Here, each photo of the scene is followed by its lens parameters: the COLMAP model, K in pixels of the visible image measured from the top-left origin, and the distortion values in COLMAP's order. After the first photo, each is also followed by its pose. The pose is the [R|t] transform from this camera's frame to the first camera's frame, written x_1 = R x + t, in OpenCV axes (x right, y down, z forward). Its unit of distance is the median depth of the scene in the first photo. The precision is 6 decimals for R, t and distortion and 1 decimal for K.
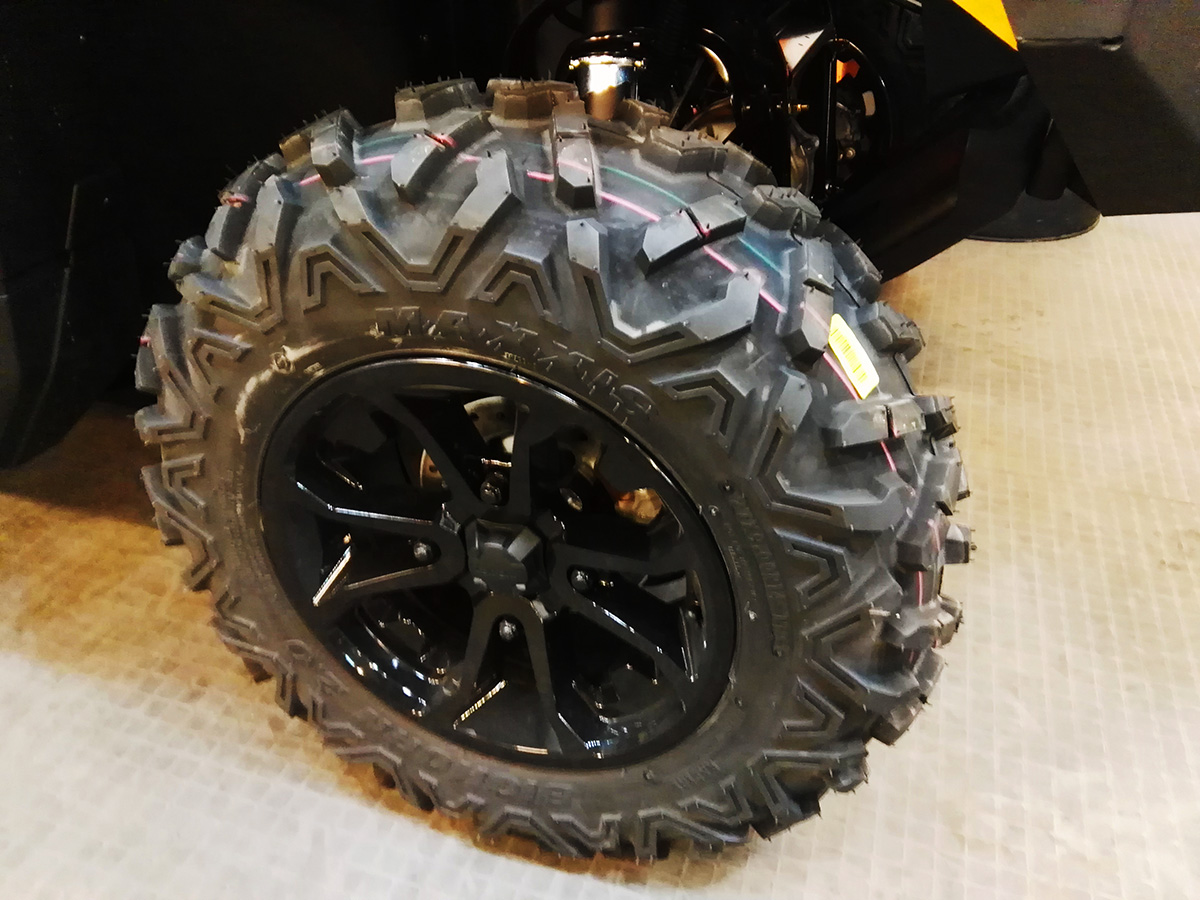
lens RADIAL K [[966.9, 0, 600.0], [0, 966.9, 450.0], [0, 0, 1]] dist [0.054028, -0.121889]
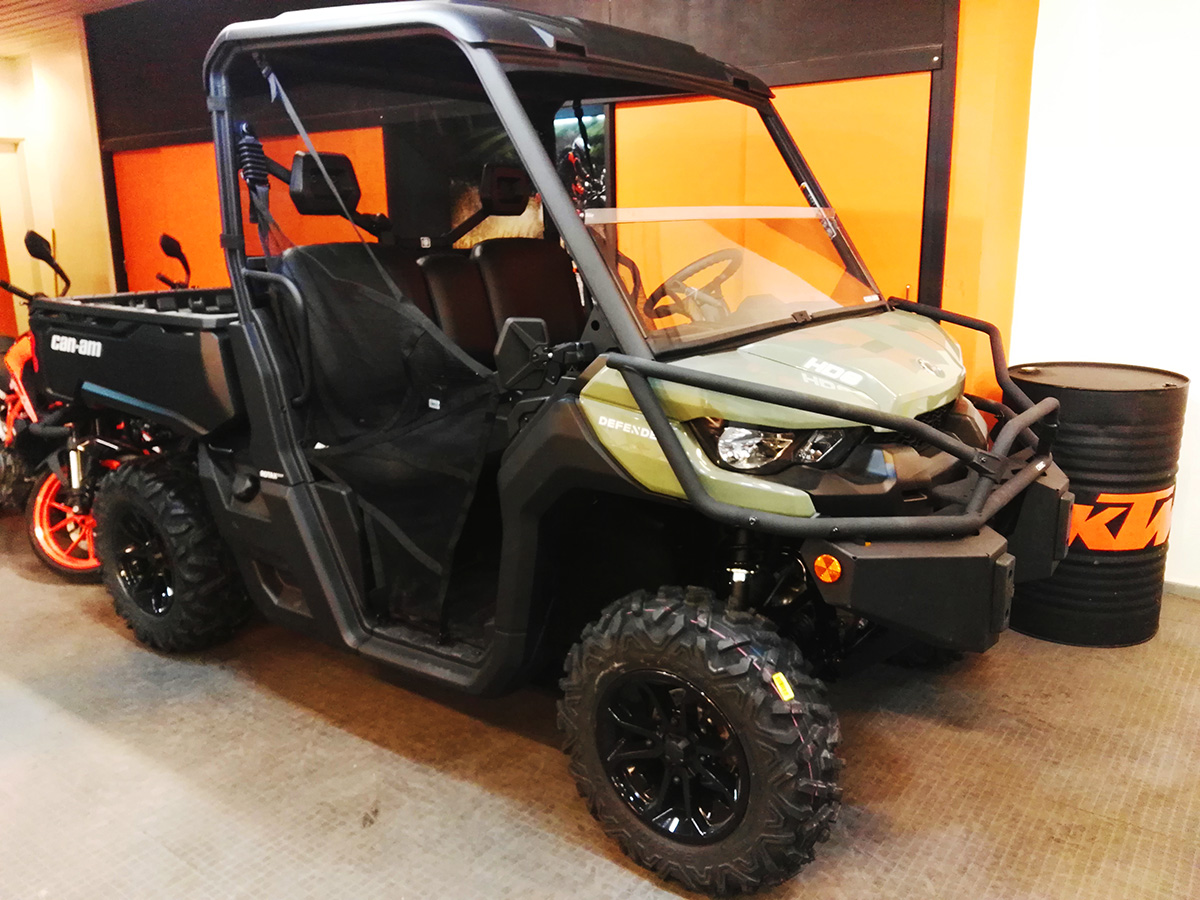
lens RADIAL K [[966.9, 0, 600.0], [0, 966.9, 450.0], [0, 0, 1]] dist [0.054028, -0.121889]
pose [[0.951468, 0.053451, -0.303070, 0.535449], [-0.151727, 0.938268, -0.310858, 0.226742], [0.267745, 0.341756, 0.900842, -2.035659]]
